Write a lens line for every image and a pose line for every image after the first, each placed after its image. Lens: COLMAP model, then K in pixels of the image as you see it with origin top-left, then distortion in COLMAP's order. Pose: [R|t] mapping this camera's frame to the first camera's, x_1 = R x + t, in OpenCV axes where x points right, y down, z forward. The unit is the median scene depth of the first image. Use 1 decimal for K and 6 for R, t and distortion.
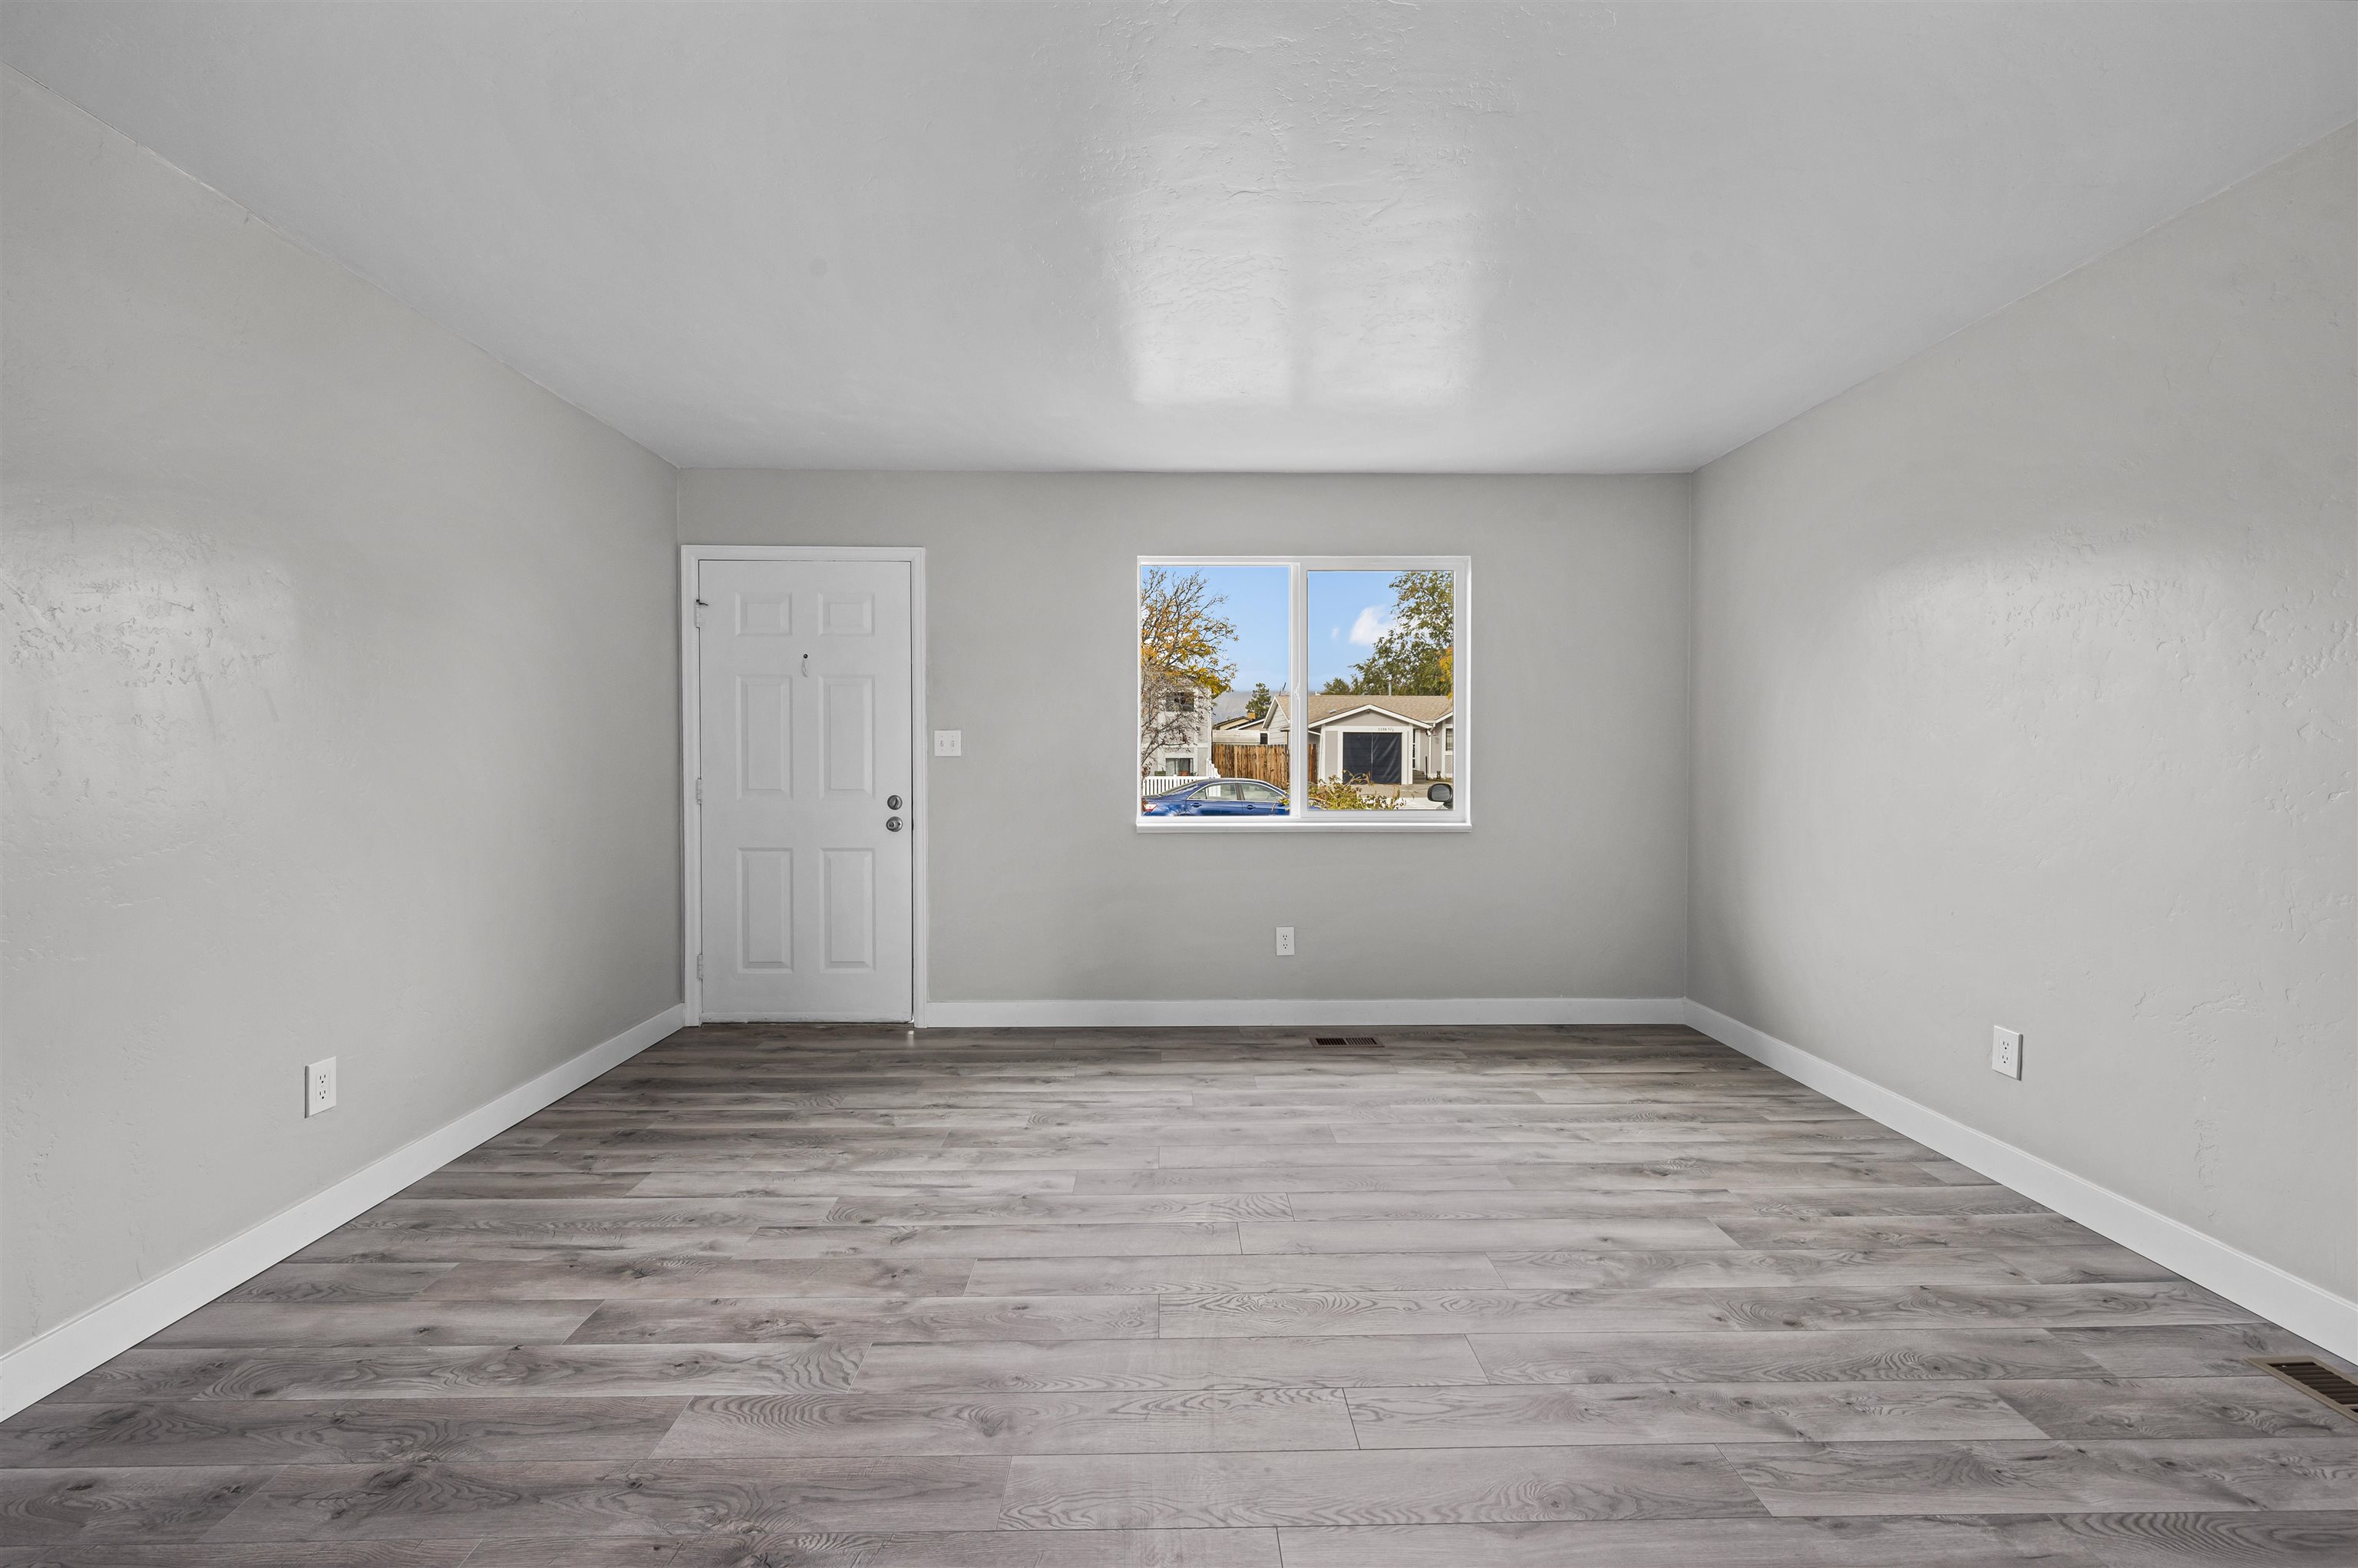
lens RADIAL K [[939.0, 0, 1176.3], [0, 939.0, 766.4], [0, 0, 1]] dist [-0.001504, -0.000027]
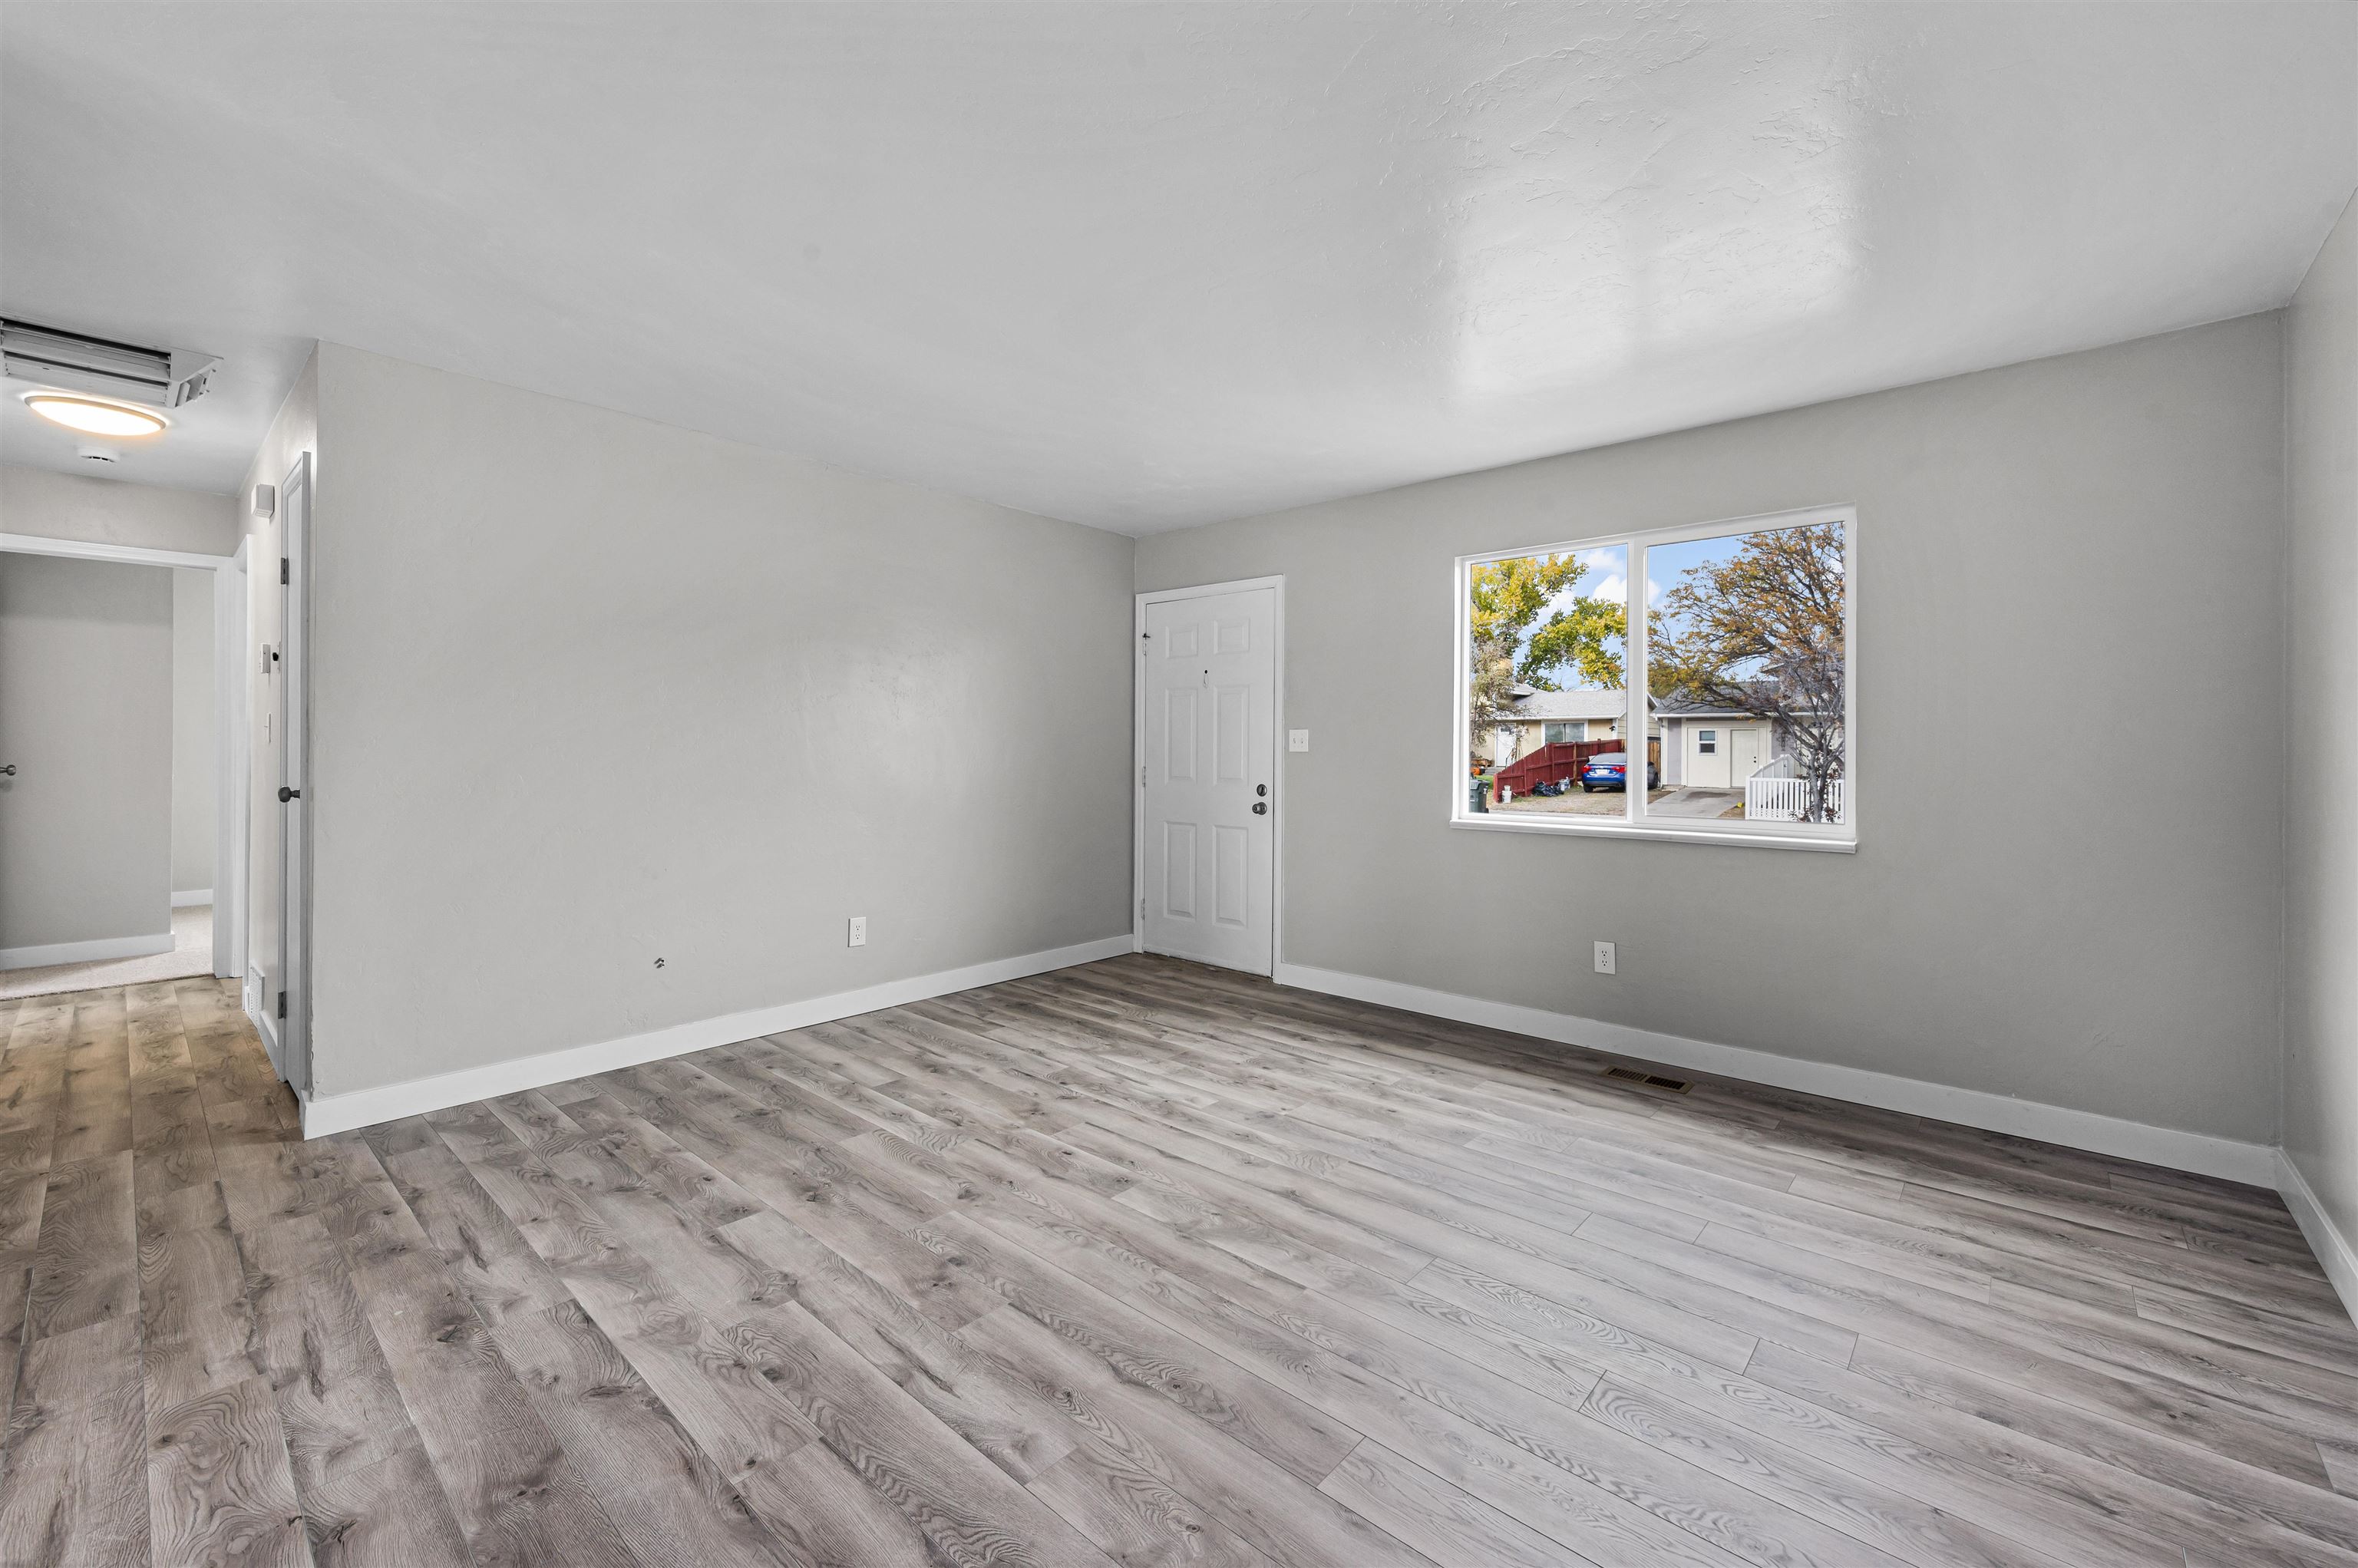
lens RADIAL K [[939.0, 0, 1162.0], [0, 939.0, 744.3], [0, 0, 1]] dist [-0.001504, -0.000027]
pose [[0.733316, 0.000990, -0.679887, 0.551359], [-0.014463, 0.999795, -0.014143, -0.001589], [0.679734, 0.020204, 0.733180, 0.049376]]
